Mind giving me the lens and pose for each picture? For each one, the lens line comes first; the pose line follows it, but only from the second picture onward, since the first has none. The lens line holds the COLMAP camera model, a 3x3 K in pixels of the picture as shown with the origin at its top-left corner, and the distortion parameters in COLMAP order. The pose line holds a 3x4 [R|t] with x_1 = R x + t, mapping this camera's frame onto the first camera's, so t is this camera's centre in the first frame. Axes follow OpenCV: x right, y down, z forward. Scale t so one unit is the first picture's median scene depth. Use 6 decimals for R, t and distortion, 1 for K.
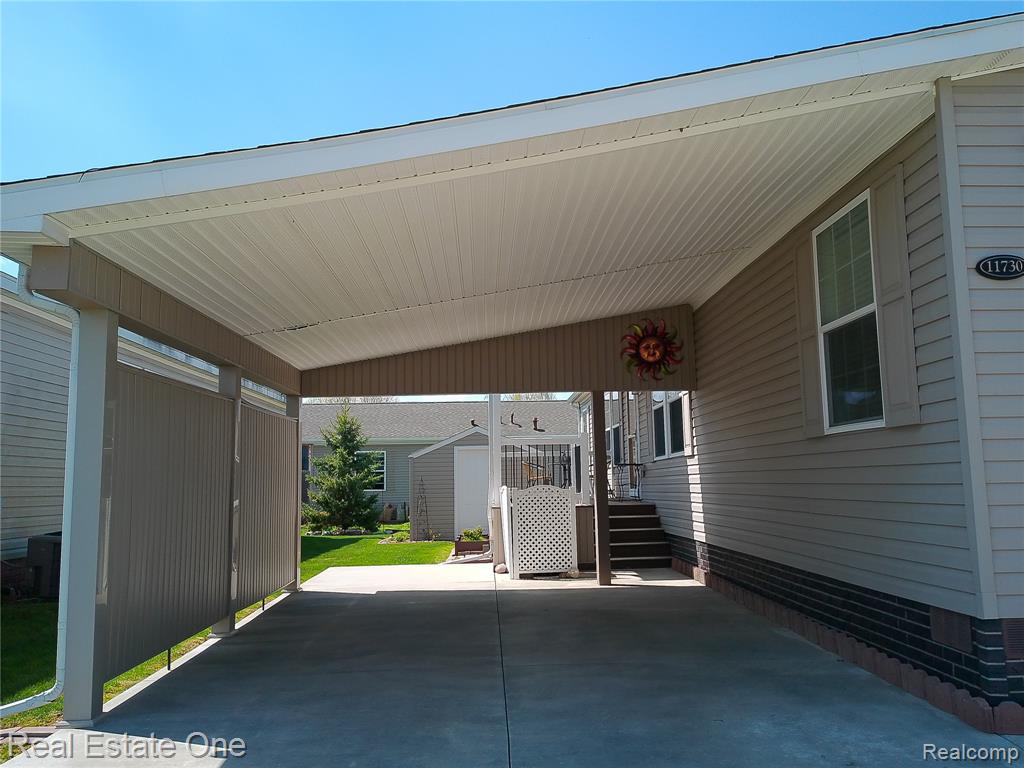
lens RADIAL K [[843.7, 0, 512.0], [0, 843.7, 384.0], [0, 0, 1]] dist [0.053194, 0.003715]
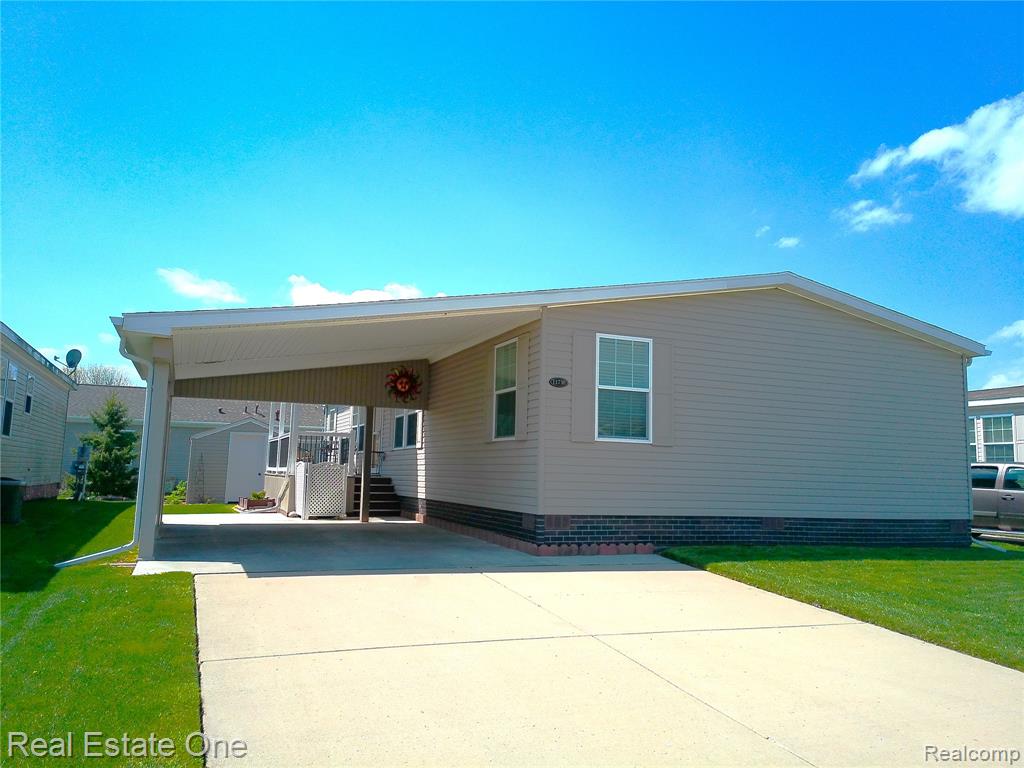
lens RADIAL K [[776.5, 0, 514.5], [0, 776.5, 372.4], [0, 0, 1]] dist [0.110477, -0.123917]
pose [[0.931588, 0.087684, 0.352782, -0.179573], [-0.083978, 0.996133, -0.025827, -0.042651], [-0.353683, -0.005566, 0.935349, -0.534194]]
